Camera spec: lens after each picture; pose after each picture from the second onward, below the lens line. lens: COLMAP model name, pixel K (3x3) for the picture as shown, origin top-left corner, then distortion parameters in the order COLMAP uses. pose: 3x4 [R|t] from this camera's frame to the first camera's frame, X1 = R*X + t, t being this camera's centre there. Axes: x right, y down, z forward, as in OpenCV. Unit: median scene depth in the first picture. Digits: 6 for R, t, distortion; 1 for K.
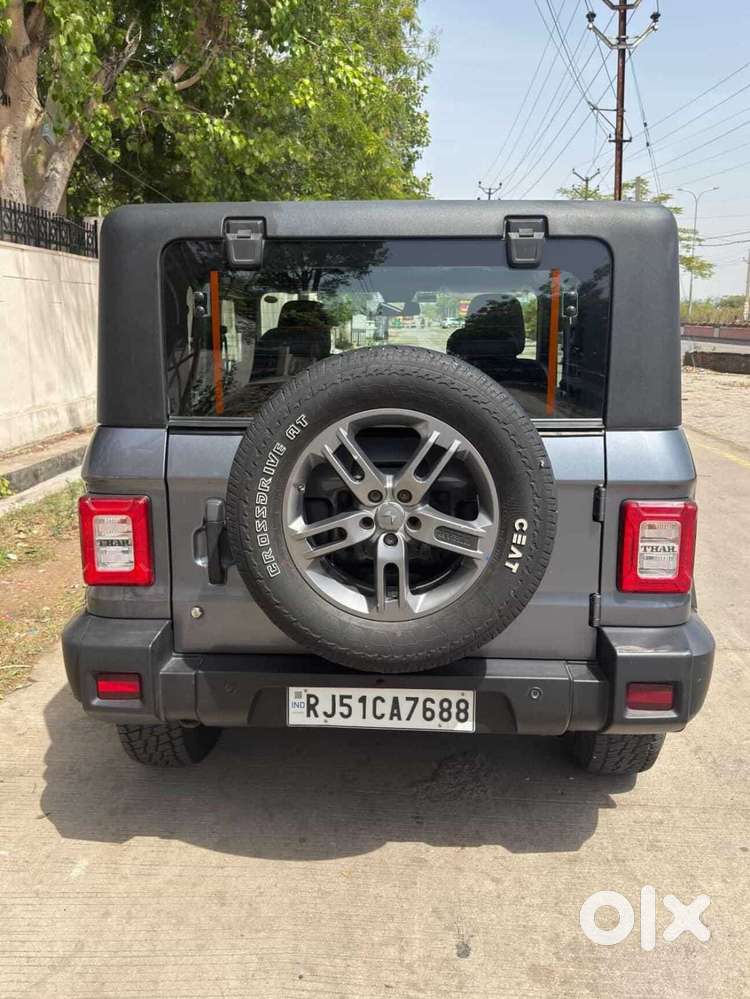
lens RADIAL K [[838.2, 0, 383.2], [0, 838.2, 494.9], [0, 0, 1]] dist [0.023393, -0.042077]
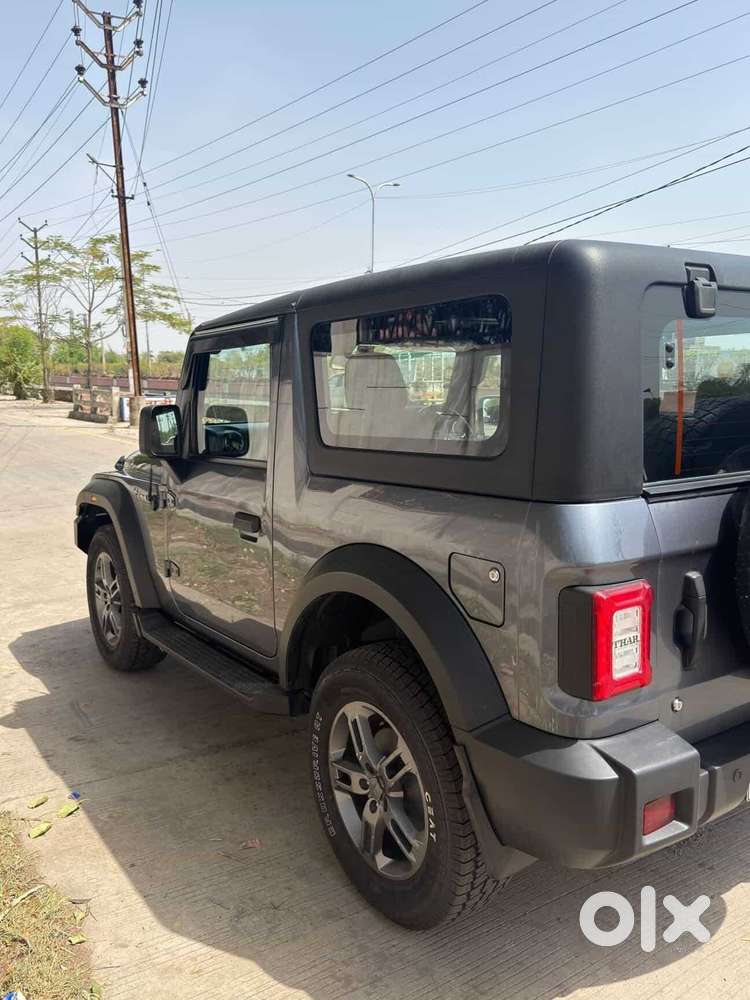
lens RADIAL K [[839.0, 0, 372.8], [0, 839.0, 493.0], [0, 0, 1]] dist [0.023393, -0.042077]
pose [[0.802781, -0.089893, 0.589458, -0.916439], [0.127552, 0.991577, -0.022495, -0.092686], [-0.582471, 0.093245, 0.807485, 0.430397]]
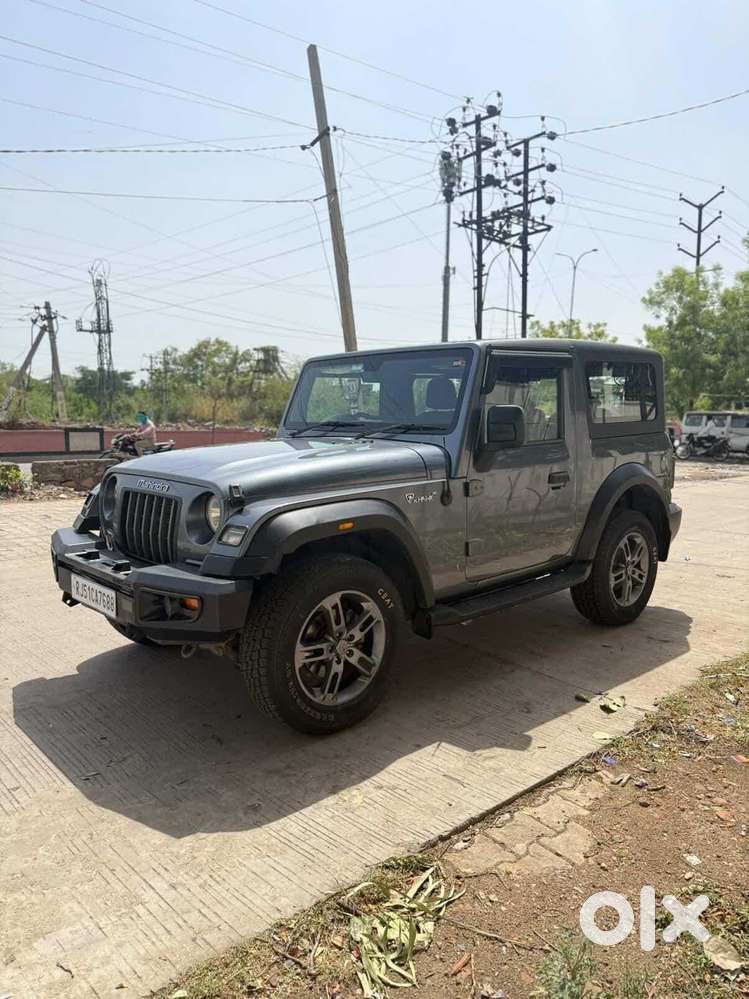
lens RADIAL K [[713.3, 0, 376.8], [0, 713.3, 496.6], [0, 0, 1]] dist [0.045180, -0.062155]
pose [[-0.706002, -0.086173, 0.702948, -1.249738], [0.136516, 0.957396, 0.254473, -0.567780], [-0.694928, 0.275622, -0.664159, 3.065896]]
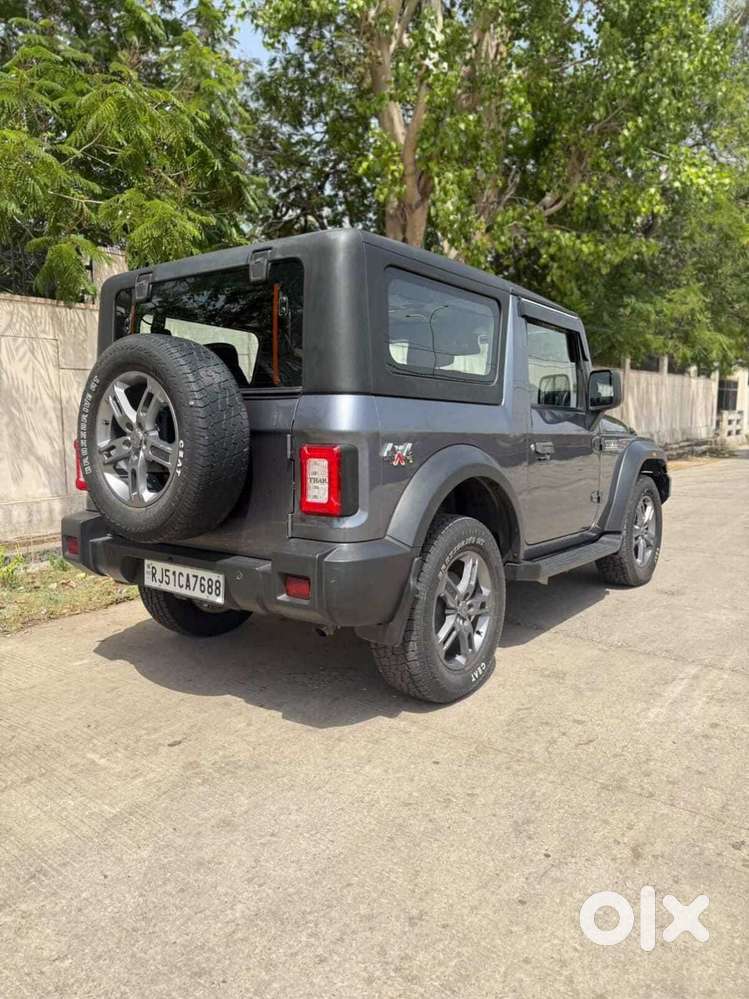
lens RADIAL K [[713.3, 0, 375.7], [0, 713.3, 503.7], [0, 0, 1]] dist [0.045180, -0.062155]
pose [[0.819909, 0.063341, -0.568979, 0.955145], [-0.110254, 0.992726, -0.048363, 0.131962], [0.561777, 0.102386, 0.820929, 0.111900]]
